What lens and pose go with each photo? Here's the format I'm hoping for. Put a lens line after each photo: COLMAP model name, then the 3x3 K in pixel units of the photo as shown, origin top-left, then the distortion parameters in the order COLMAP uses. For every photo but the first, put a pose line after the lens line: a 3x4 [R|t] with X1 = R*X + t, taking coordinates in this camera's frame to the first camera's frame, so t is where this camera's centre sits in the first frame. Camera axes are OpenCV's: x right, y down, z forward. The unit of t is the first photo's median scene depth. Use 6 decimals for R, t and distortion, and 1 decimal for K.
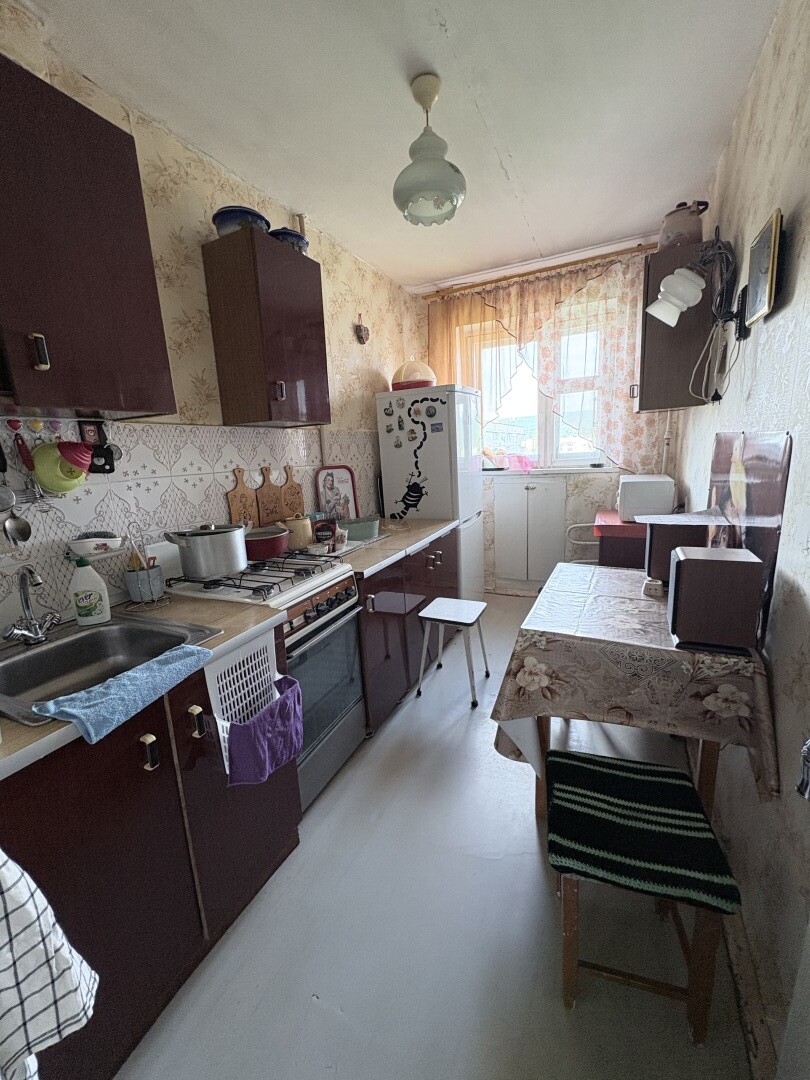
lens RADIAL K [[432.3, 0, 405.0], [0, 432.3, 540.0], [0, 0, 1]] dist [0.002446, 0.000098]
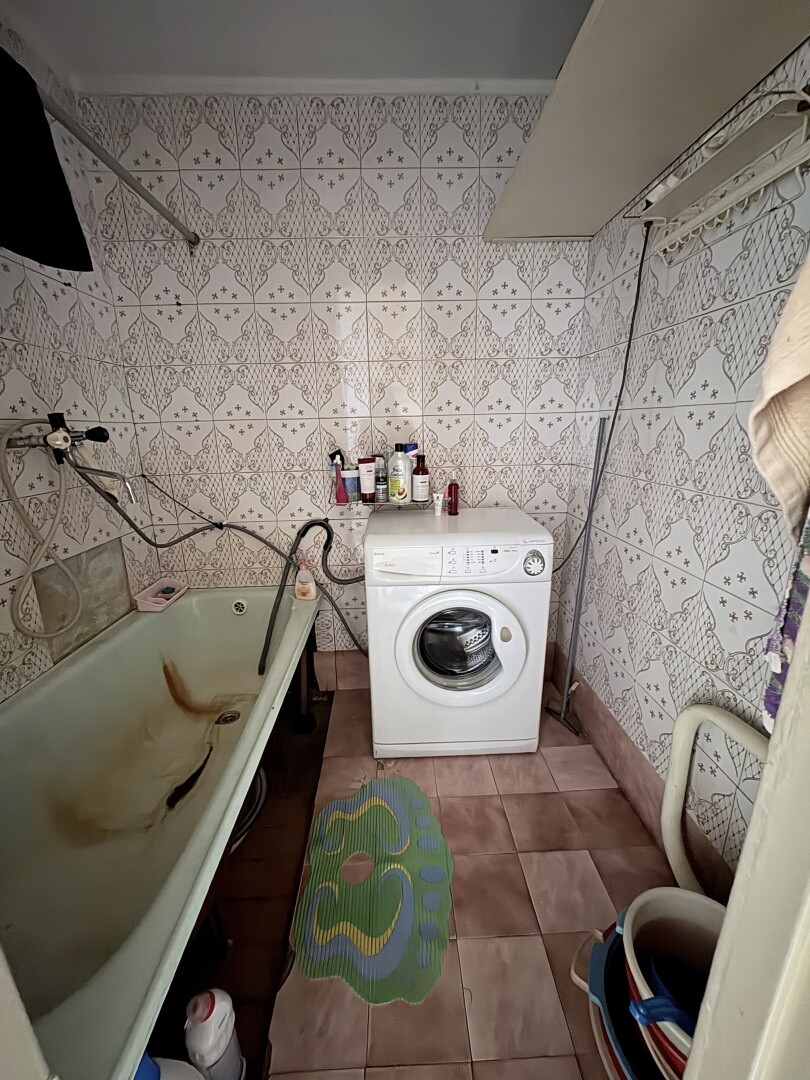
lens RADIAL K [[432.3, 0, 405.0], [0, 432.3, 540.0], [0, 0, 1]] dist [0.002446, 0.000098]
pose [[0.458868, 0.296541, -0.837558, 0.499116], [-0.166828, 0.954650, 0.246600, -0.185861], [0.872702, 0.026571, 0.487530, 0.835624]]
